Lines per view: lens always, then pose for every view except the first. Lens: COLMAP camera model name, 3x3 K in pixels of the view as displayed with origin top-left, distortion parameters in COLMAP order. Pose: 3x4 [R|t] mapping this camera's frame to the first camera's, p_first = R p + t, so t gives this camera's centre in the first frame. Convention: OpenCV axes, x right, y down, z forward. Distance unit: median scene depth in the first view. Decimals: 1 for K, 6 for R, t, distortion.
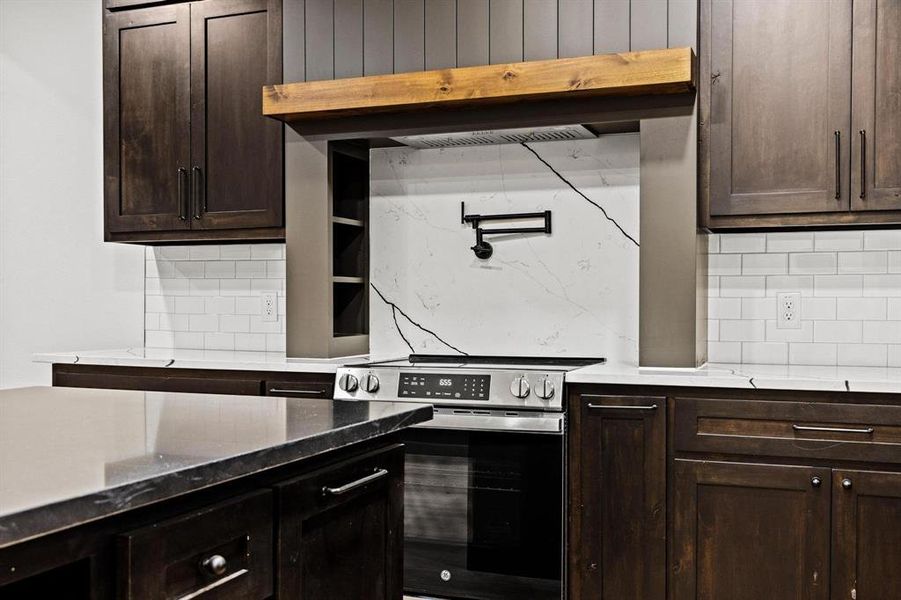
lens RADIAL K [[954.8, 0, 450.0], [0, 954.8, 321.4], [0, 0, 1]] dist [-0.000506, 0.012199]
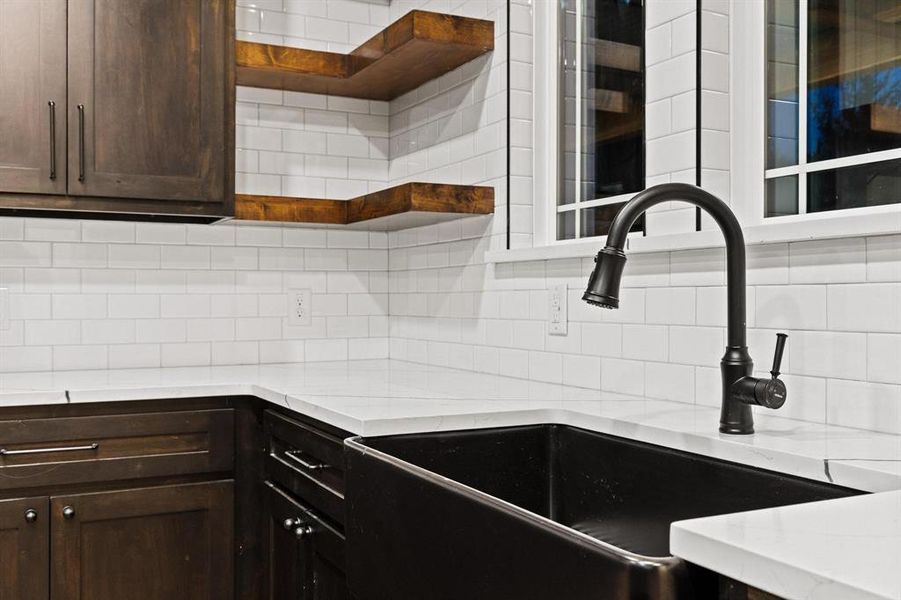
lens RADIAL K [[870.1, 0, 450.5], [0, 870.1, 300.0], [0, 0, 1]] dist [-0.001576, -0.010439]
pose [[0.677150, 0.000370, 0.735844, 0.067000], [0.017481, 0.999710, -0.016590, 0.000076], [-0.735637, 0.024097, 0.676947, 0.194282]]
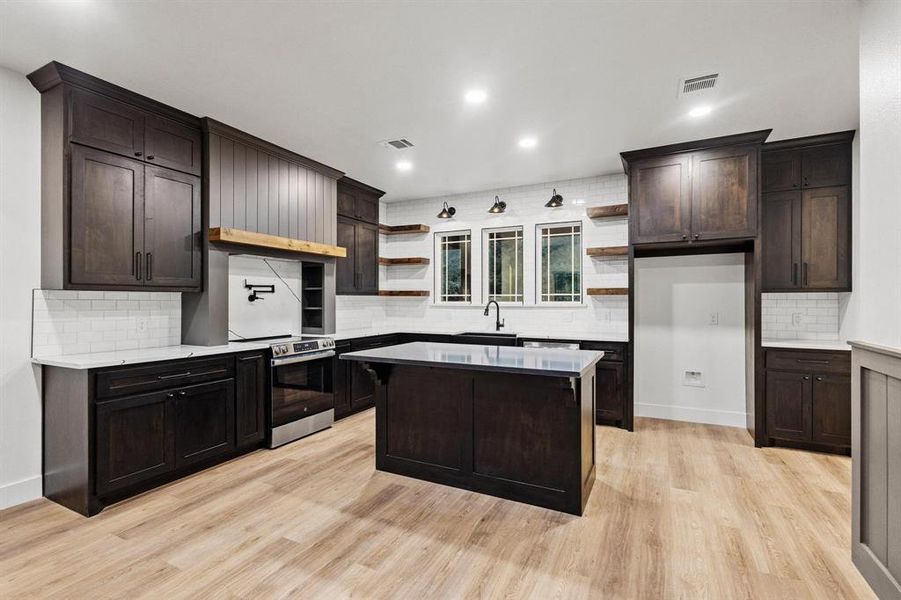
lens RADIAL K [[413.3, 0, 450.5], [0, 413.3, 300.0], [0, 0, 1]] dist [0.001852, 0.000148]
pose [[0.098497, -0.000073, 0.995137, -1.276635], [0.020983, 0.999778, -0.002004, -0.067808], [-0.994916, 0.021078, 0.098476, 0.416586]]
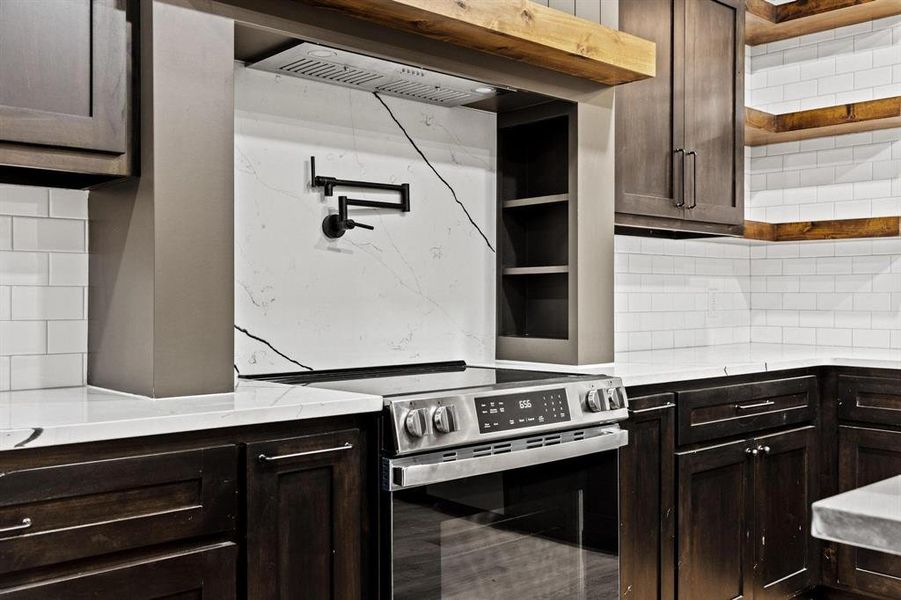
lens RADIAL K [[870.1, 0, 450.5], [0, 870.1, 300.0], [0, 0, 1]] dist [-0.001576, -0.010439]
pose [[0.452943, -0.002050, 0.891537, -0.639378], [0.017557, 0.999824, -0.006620, -0.013787], [-0.891367, 0.018651, 0.452899, 0.750316]]
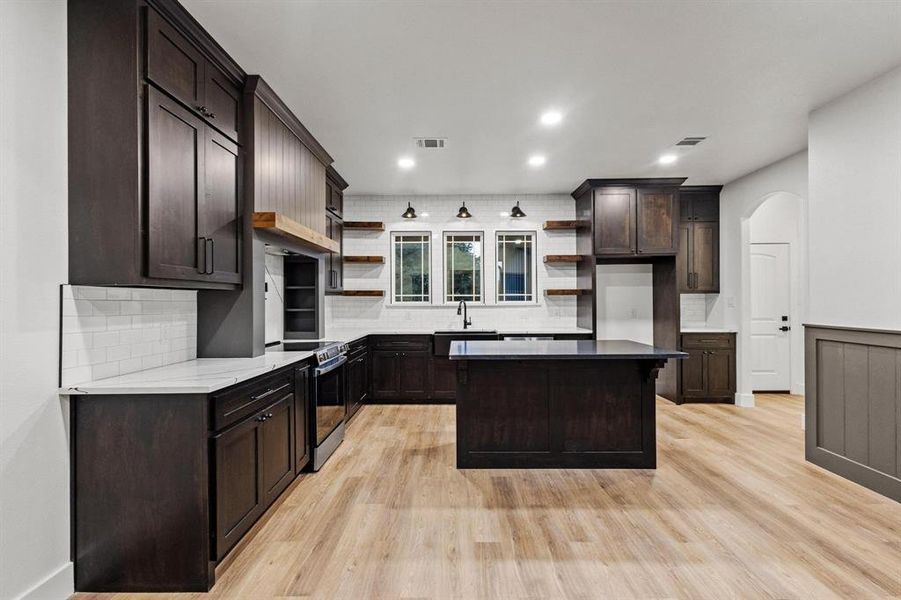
lens RADIAL K [[413.3, 0, 450.5], [0, 413.3, 300.0], [0, 0, 1]] dist [0.001852, 0.000148]
pose [[-0.350767, 0.002210, 0.936460, -1.229631], [0.023628, 0.999700, 0.006491, -0.080083], [-0.936165, 0.024404, -0.350714, 1.107226]]
